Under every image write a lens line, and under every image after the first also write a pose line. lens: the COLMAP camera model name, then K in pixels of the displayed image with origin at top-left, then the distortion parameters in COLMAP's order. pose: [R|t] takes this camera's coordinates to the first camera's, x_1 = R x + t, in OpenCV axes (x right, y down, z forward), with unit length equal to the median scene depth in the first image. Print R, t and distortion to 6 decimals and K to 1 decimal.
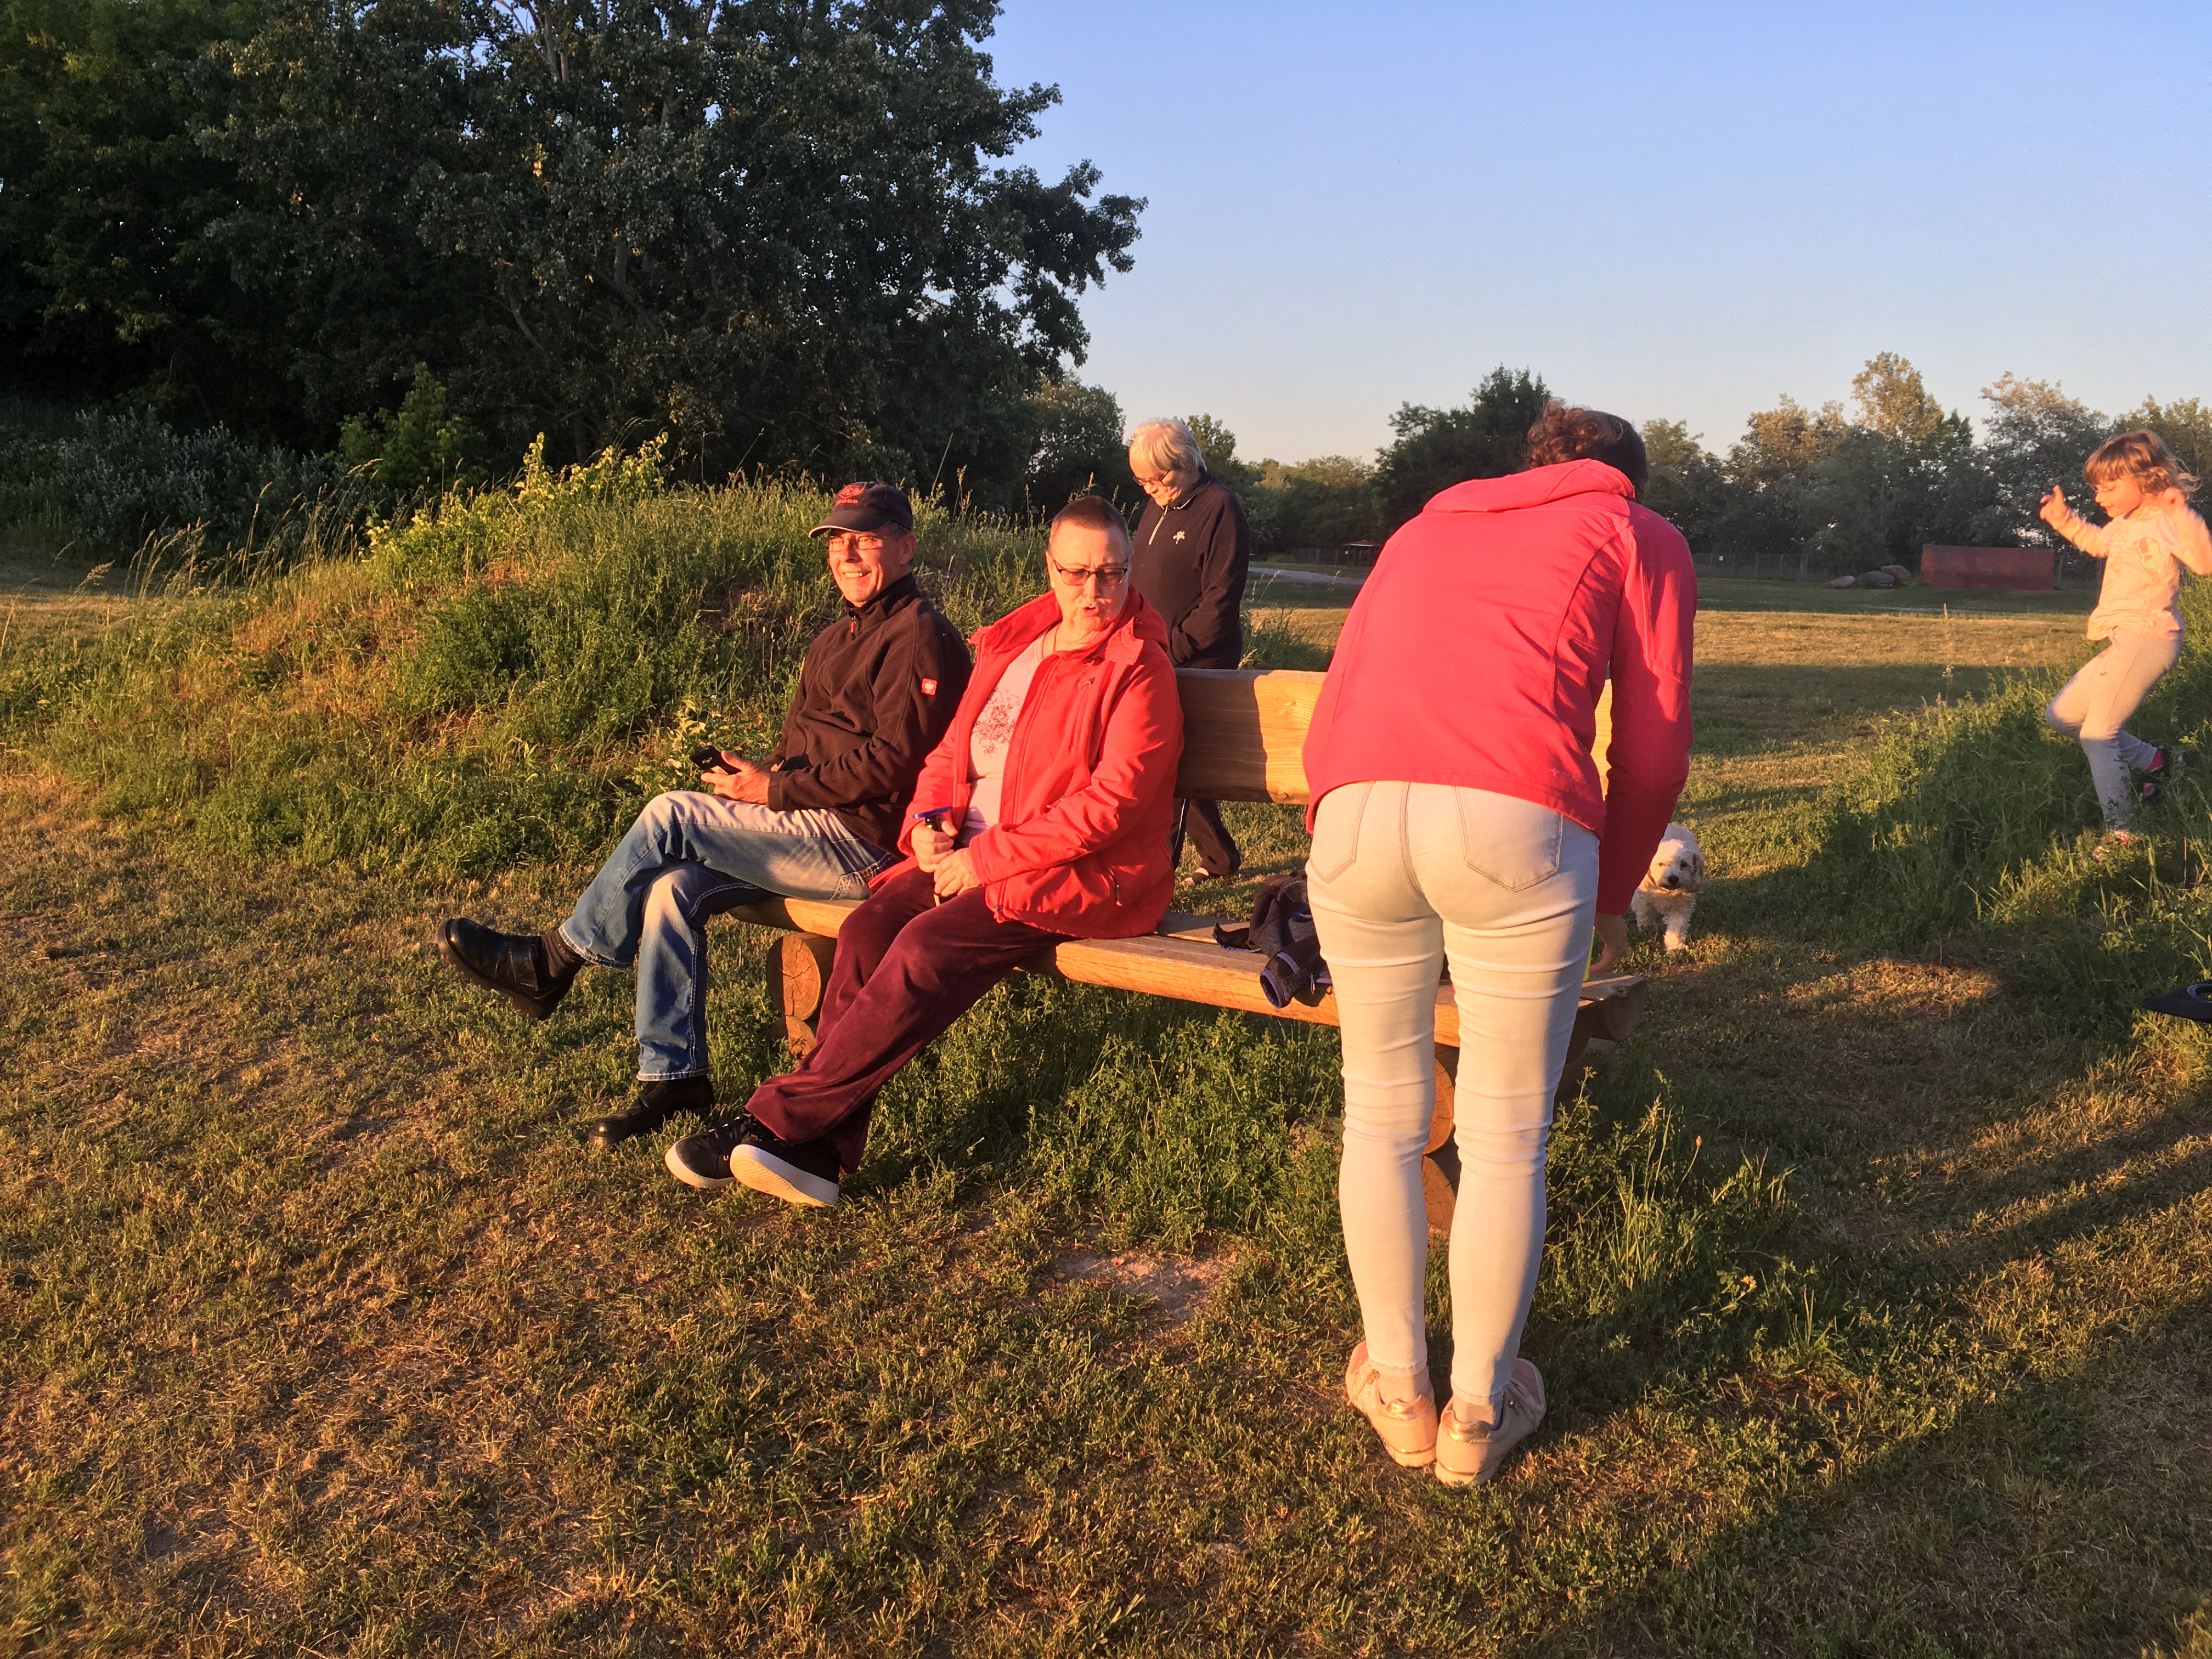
lens RADIAL K [[1821.9, 0, 1083.9], [0, 1821.9, 838.0], [0, 0, 1]] dist [0.098626, -0.132424]
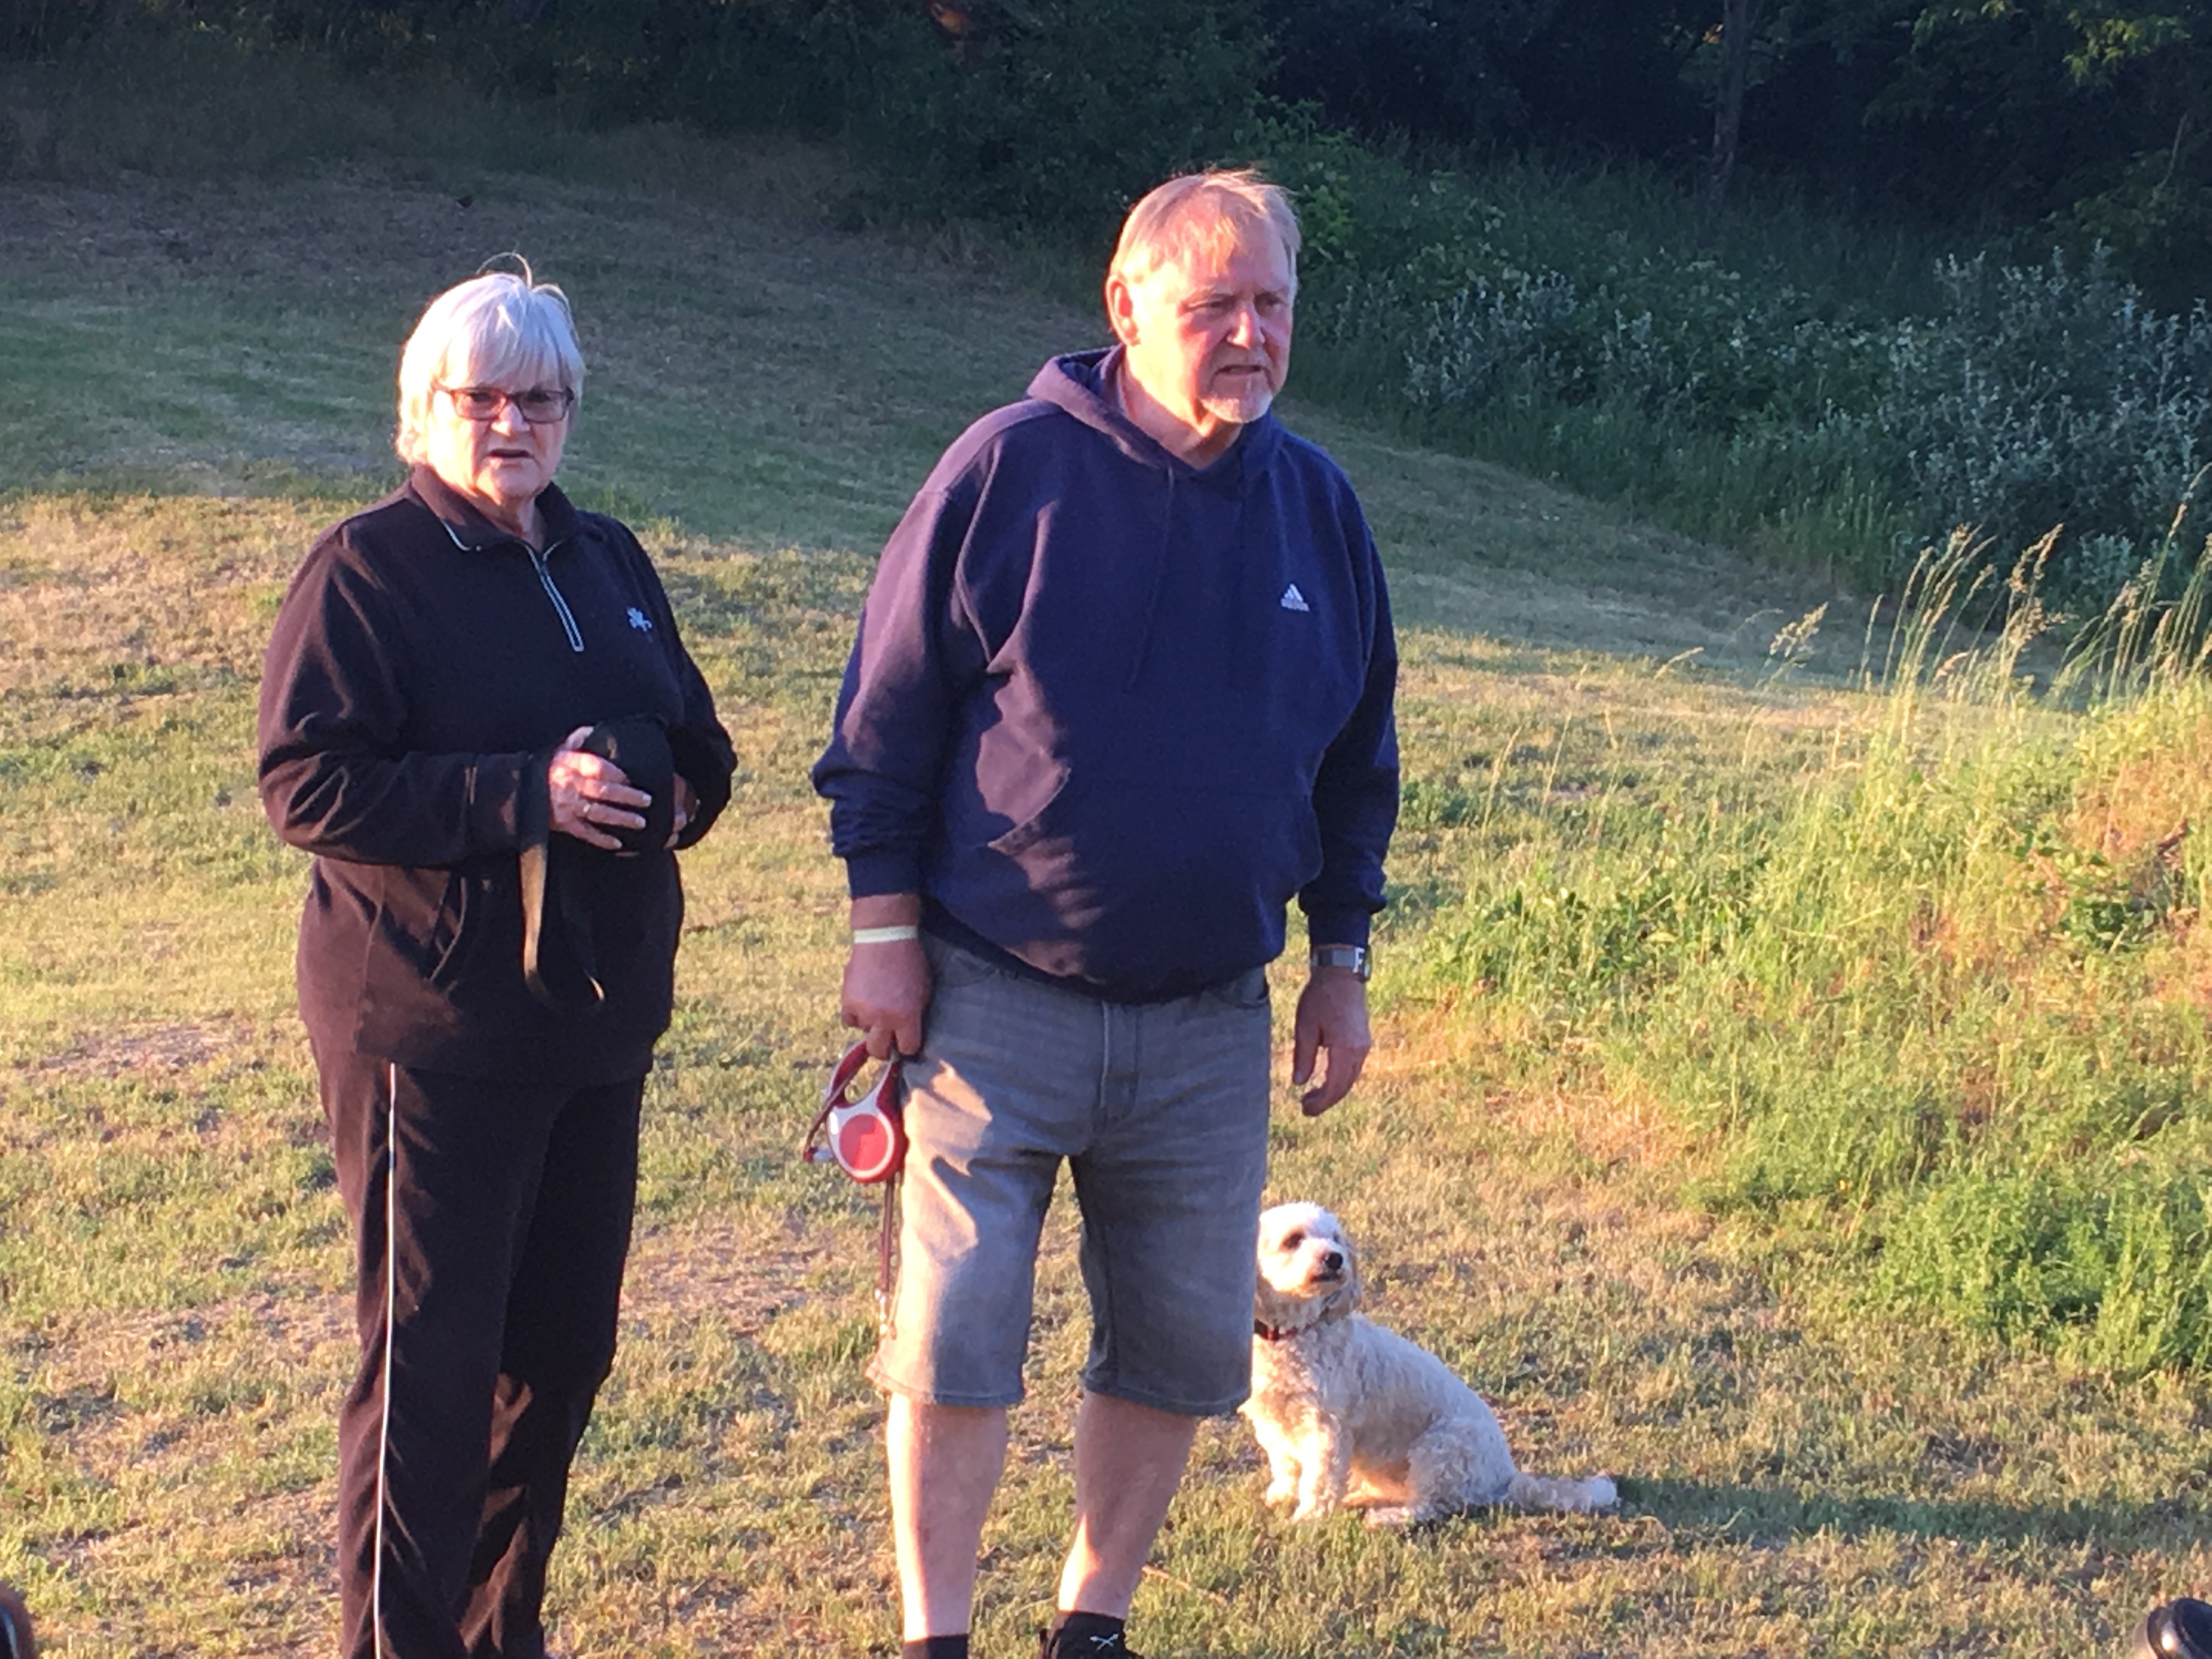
lens RADIAL K [[5534.5, 0, 1213.5], [0, 5534.5, 829.2], [0, 0, 1]] dist [-0.040861, -0.213929]
pose [[0.786566, 0.063128, -0.614270, 0.223544], [-0.131853, 0.988989, -0.067199, 0.004075], [0.603265, 0.133850, 0.786229, -0.127133]]
